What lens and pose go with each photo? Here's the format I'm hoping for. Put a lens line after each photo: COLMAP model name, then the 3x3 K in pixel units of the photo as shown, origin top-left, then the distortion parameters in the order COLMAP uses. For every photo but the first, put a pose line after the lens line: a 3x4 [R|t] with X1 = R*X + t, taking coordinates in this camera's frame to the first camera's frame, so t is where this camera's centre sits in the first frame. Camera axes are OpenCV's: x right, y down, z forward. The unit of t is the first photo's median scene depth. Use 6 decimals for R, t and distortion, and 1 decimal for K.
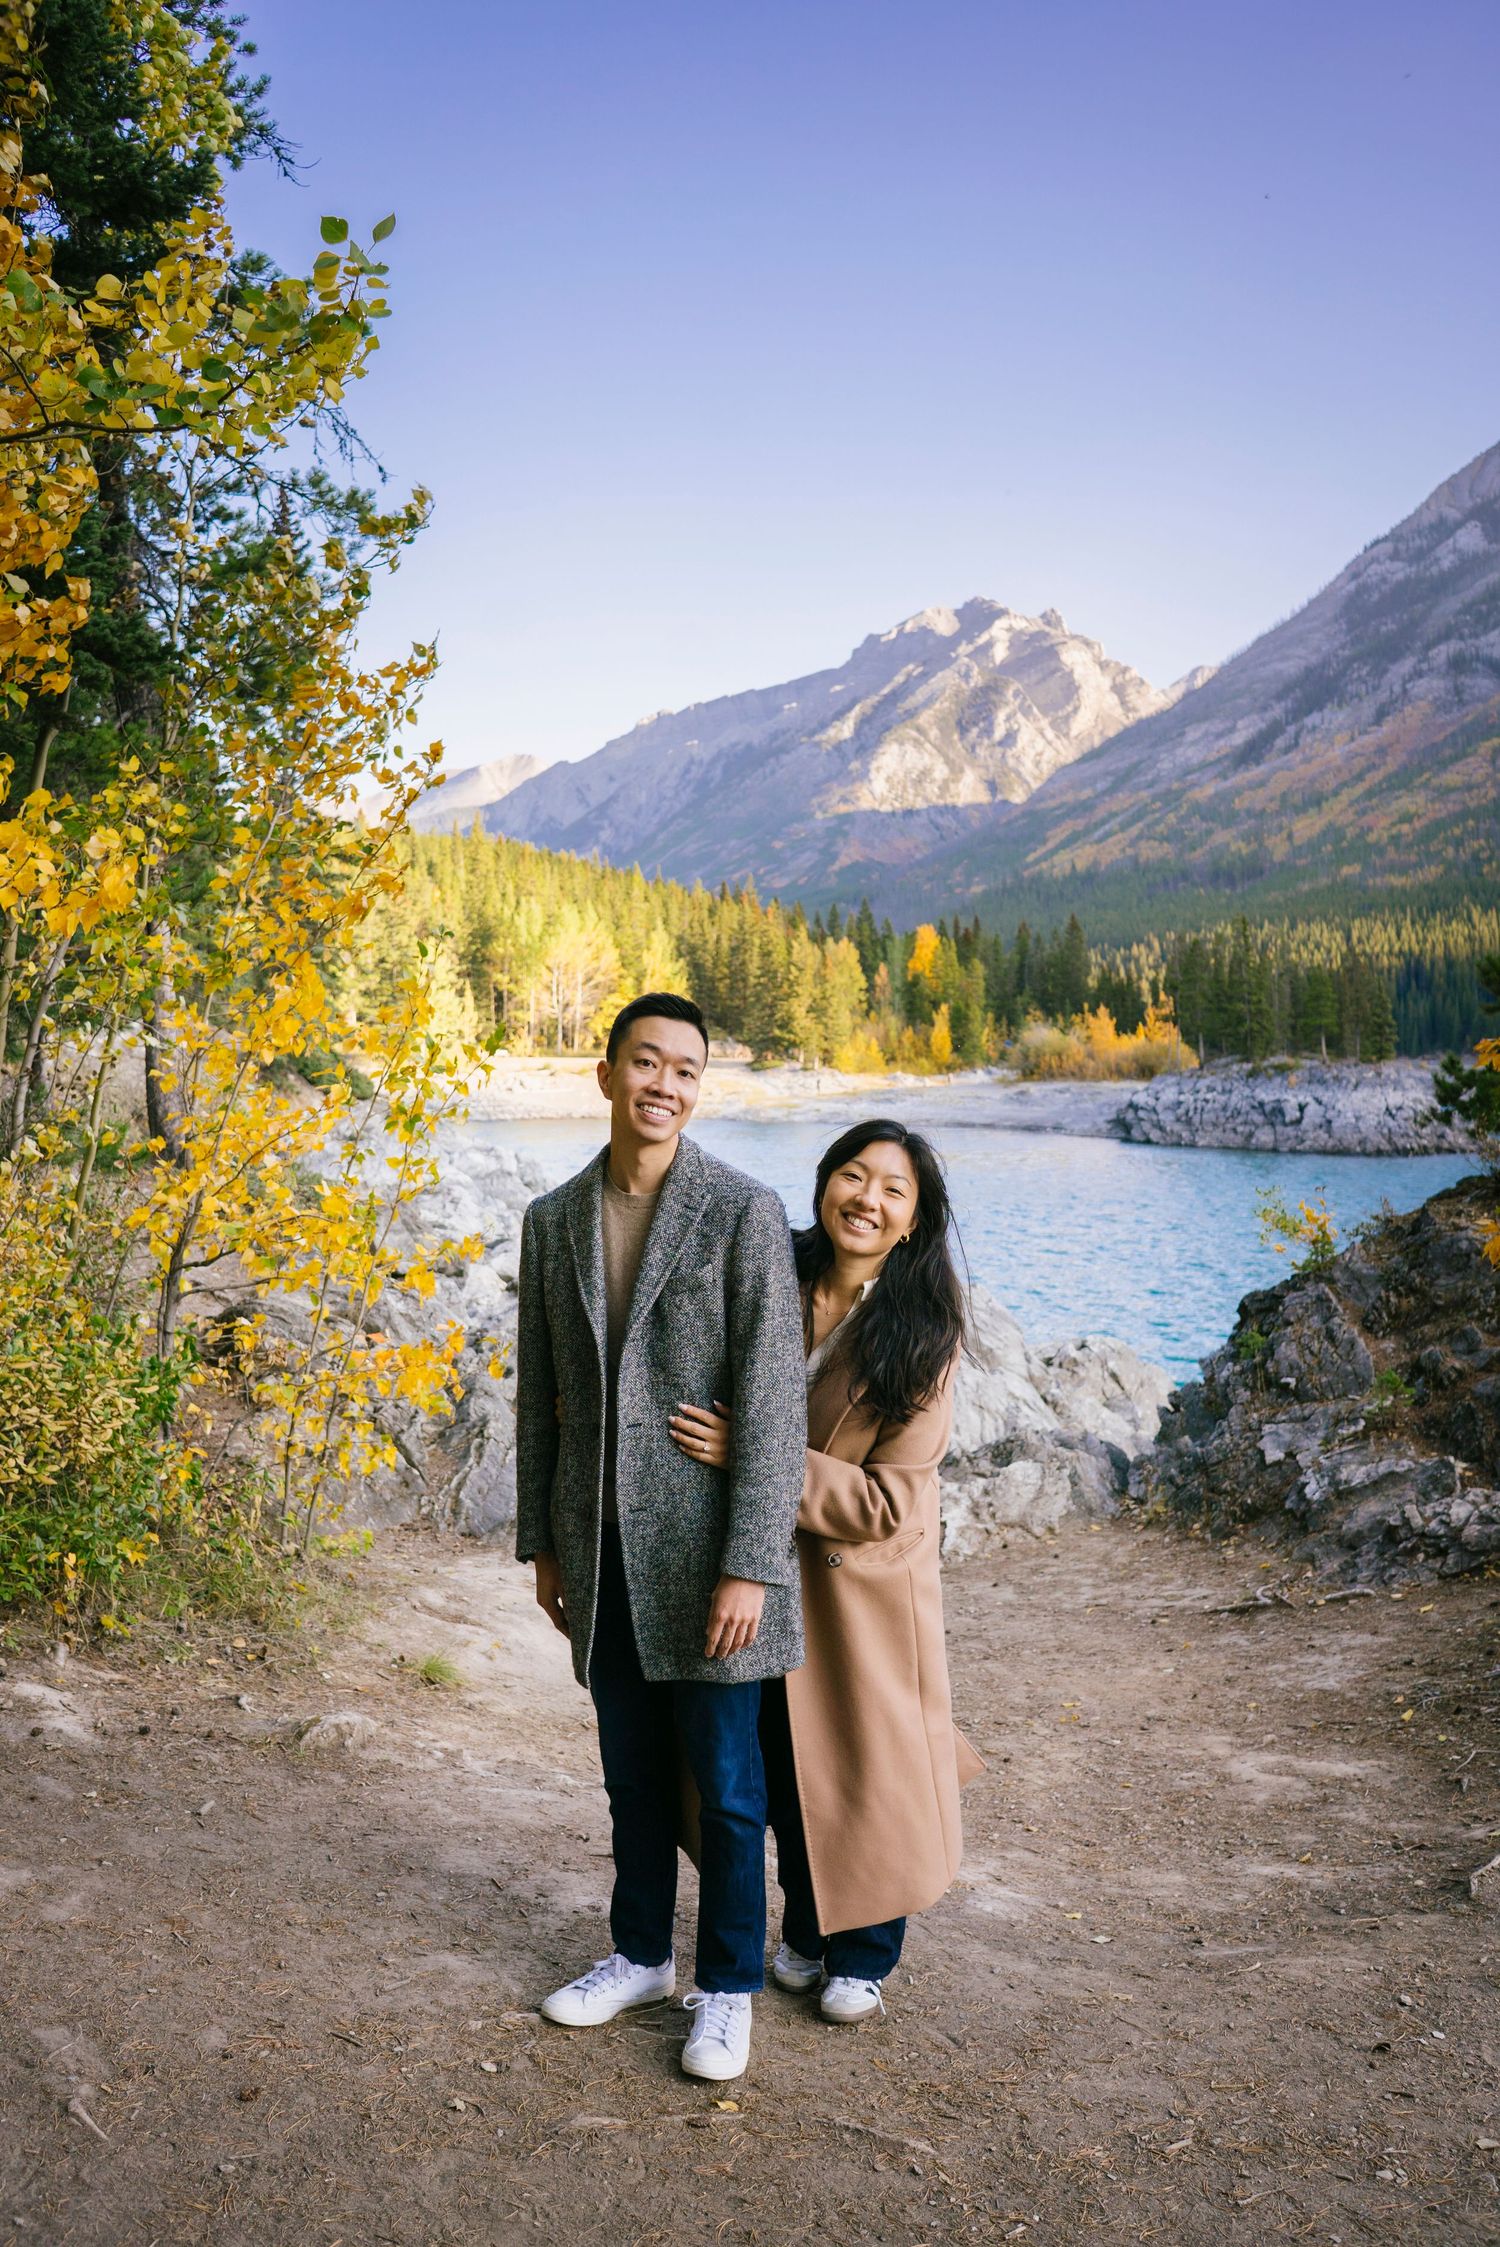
lens RADIAL K [[1800.1, 0, 723.9], [0, 1800.1, 1141.9], [0, 0, 1]] dist [-0.148474, 0.021272]
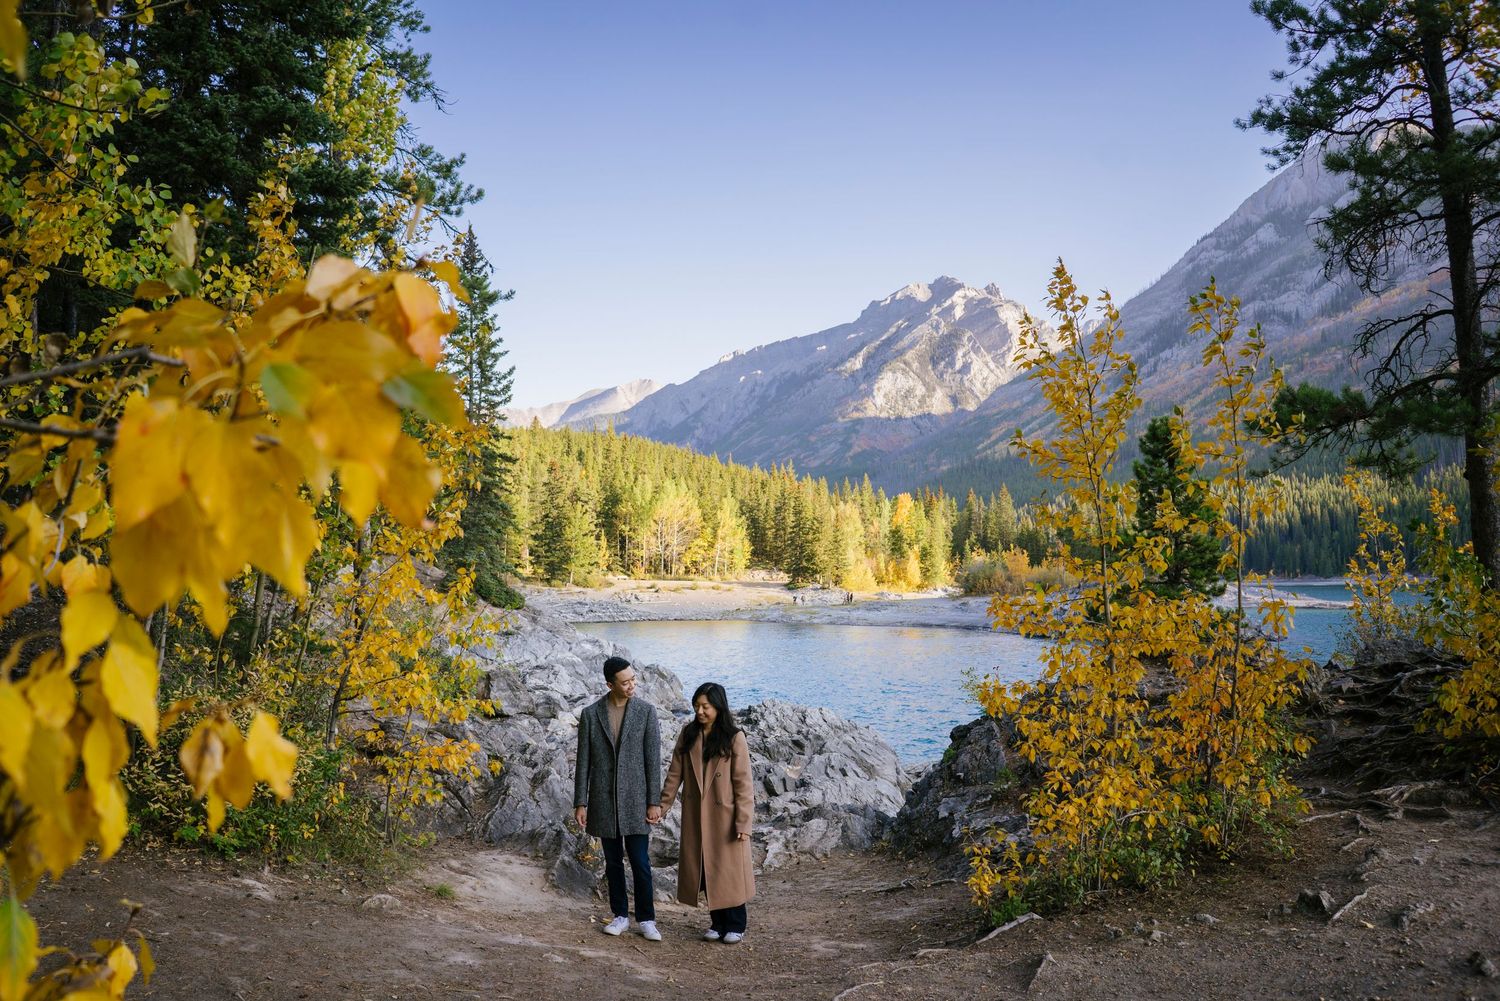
lens RADIAL K [[1201.7, 0, 746.5], [0, 1201.7, 505.1], [0, 0, 1]] dist [-0.148474, 0.021272]
pose [[0.999656, 0.000415, -0.026230, 0.001216], [-0.003264, 0.994072, -0.108678, -0.000033], [0.026029, 0.108727, 0.993731, -0.002253]]
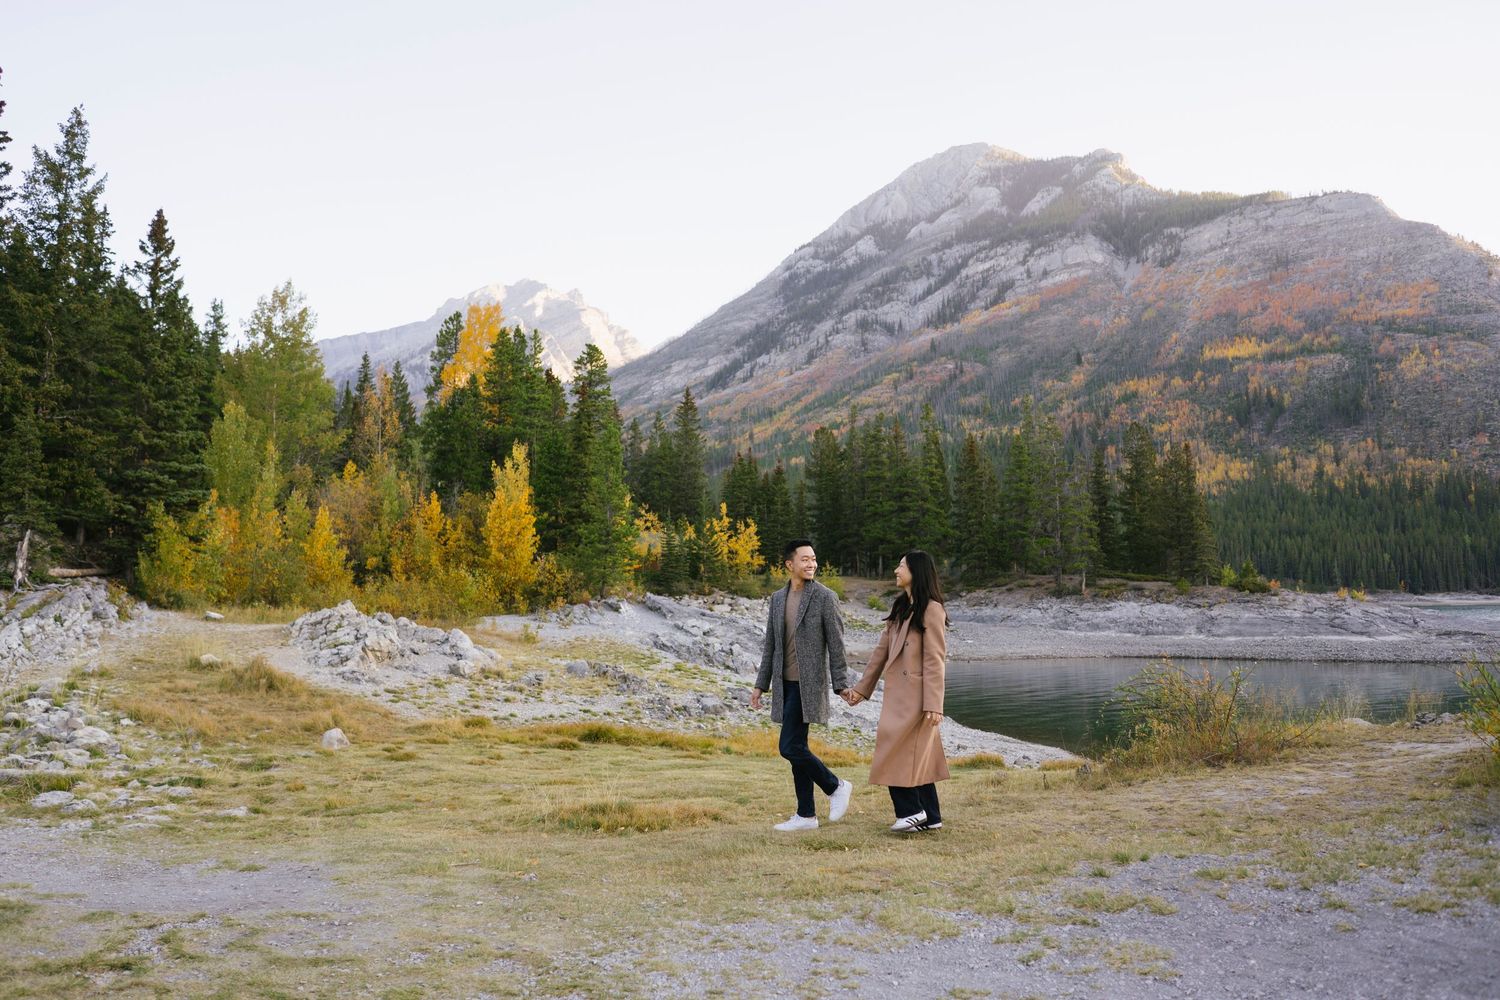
lens RADIAL K [[1188.0, 0, 750.0], [0, 1188.0, 500.0], [0, 0, 1]] dist [-0.146309, 0.018615]
pose [[0.943527, 0.038498, 0.329050, 0.014596], [0.004599, 0.991608, -0.129202, -0.003815], [-0.331263, 0.123418, 0.935432, 0.122650]]
